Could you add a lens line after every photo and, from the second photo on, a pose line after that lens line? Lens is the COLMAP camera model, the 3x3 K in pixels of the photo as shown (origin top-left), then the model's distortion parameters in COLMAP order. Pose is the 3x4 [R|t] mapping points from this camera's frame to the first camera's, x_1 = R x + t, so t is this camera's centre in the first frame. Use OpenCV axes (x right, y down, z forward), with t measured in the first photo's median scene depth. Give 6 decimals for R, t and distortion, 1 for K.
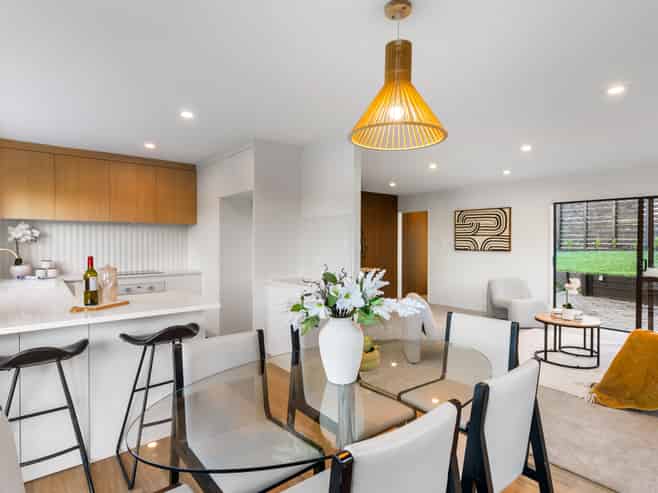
lens RADIAL K [[365.5, 0, 329.0], [0, 365.5, 246.5], [0, 0, 1]] dist [-0.001757, -0.001625]
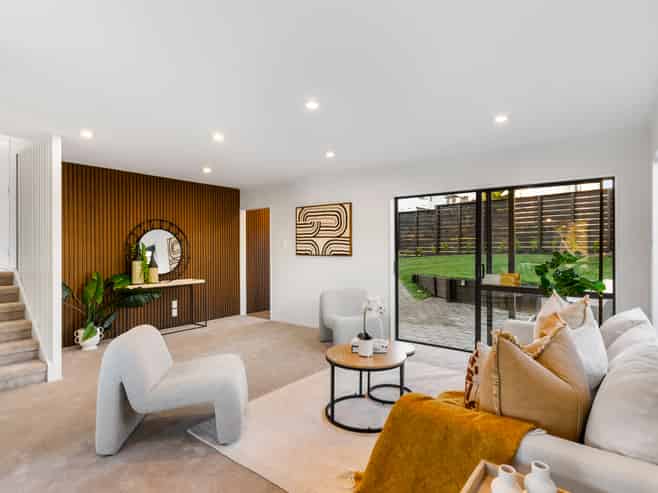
lens RADIAL K [[365.5, 0, 329.0], [0, 365.5, 246.5], [0, 0, 1]] dist [-0.001757, -0.001625]
pose [[0.974012, -0.004866, 0.226443, 0.259824], [0.008364, 0.999860, -0.014491, 0.003372], [-0.226341, 0.016008, 0.973917, 0.206488]]
